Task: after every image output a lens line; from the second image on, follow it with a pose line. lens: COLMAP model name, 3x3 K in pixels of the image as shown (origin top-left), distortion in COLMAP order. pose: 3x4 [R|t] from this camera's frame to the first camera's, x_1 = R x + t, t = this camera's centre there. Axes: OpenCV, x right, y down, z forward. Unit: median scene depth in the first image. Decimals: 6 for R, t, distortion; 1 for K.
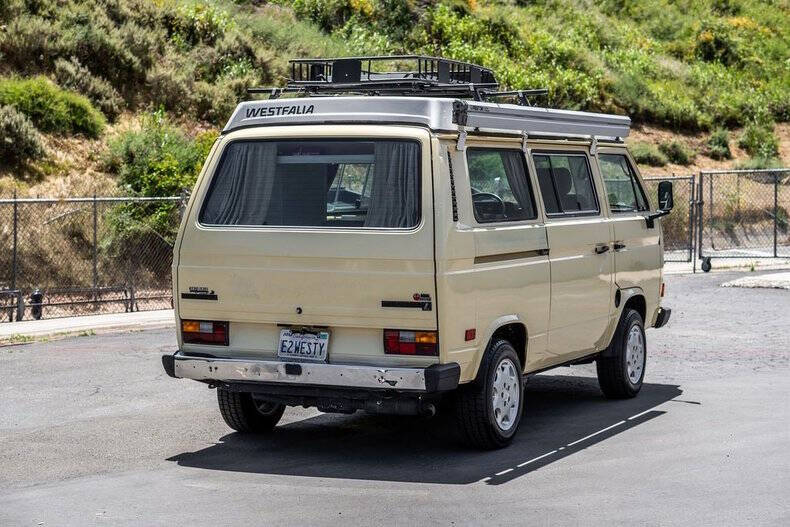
lens RADIAL K [[1734.6, 0, 426.0], [0, 1734.6, 291.0], [0, 0, 1]] dist [-0.036943, 0.000000]
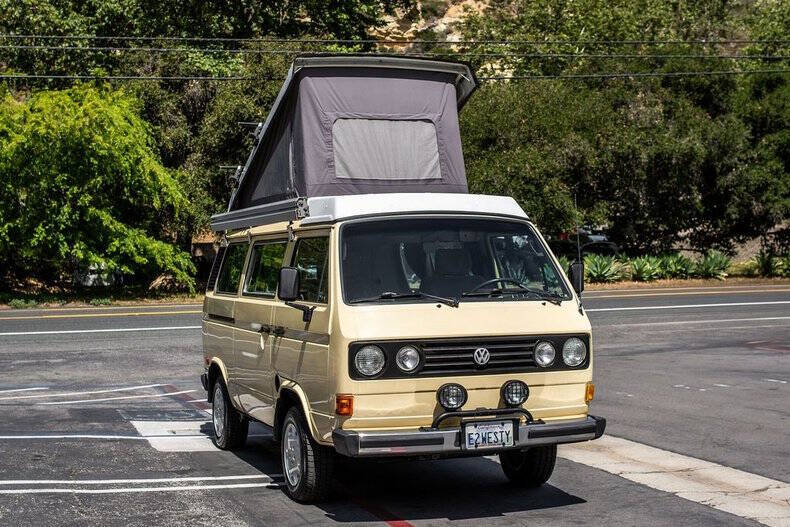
lens RADIAL K [[1269.0, 0, 392.5], [0, 1269.0, 256.2], [0, 0, 1]] dist [-0.188627, 0.000000]
pose [[-0.708596, 0.004916, -0.705598, 0.694010], [-0.035138, 0.998489, 0.042244, -0.122313], [0.704739, 0.054727, -0.707353, 1.864391]]
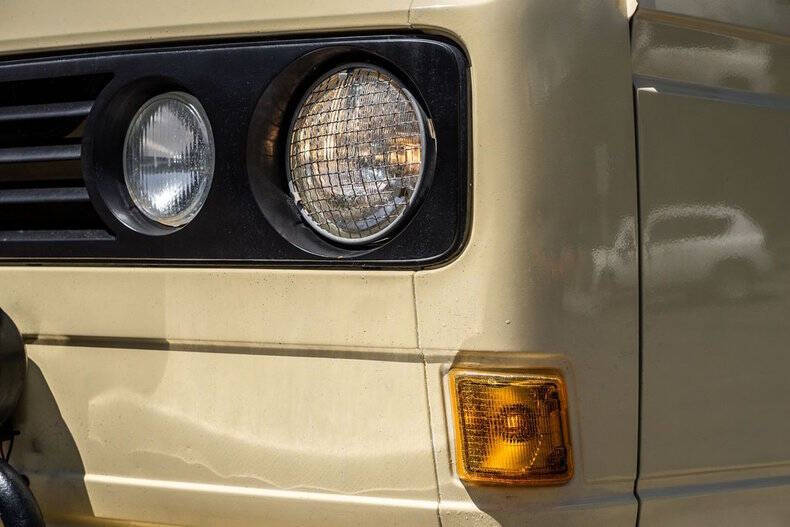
lens RADIAL K [[1734.6, 0, 394.3], [0, 1734.6, 264.6], [0, 0, 1]] dist [-0.036943, 0.000000]
pose [[-0.968029, -0.001627, 0.250832, 0.000454], [0.013683, 0.998148, 0.059277, -0.031159], [-0.250464, 0.060814, -0.966214, 1.550727]]
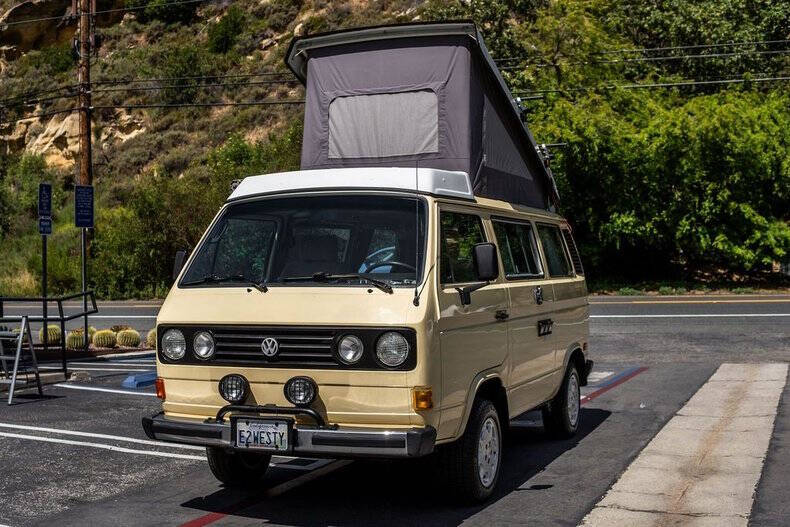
lens RADIAL K [[1116.0, 0, 404.4], [0, 1116.0, 253.0], [0, 0, 1]] dist [-0.243313, 0.000000]
pose [[-0.996929, 0.009821, -0.077697, 0.087198], [0.005480, 0.998422, 0.055882, -0.115827], [0.078123, 0.055285, -0.995410, 1.968056]]
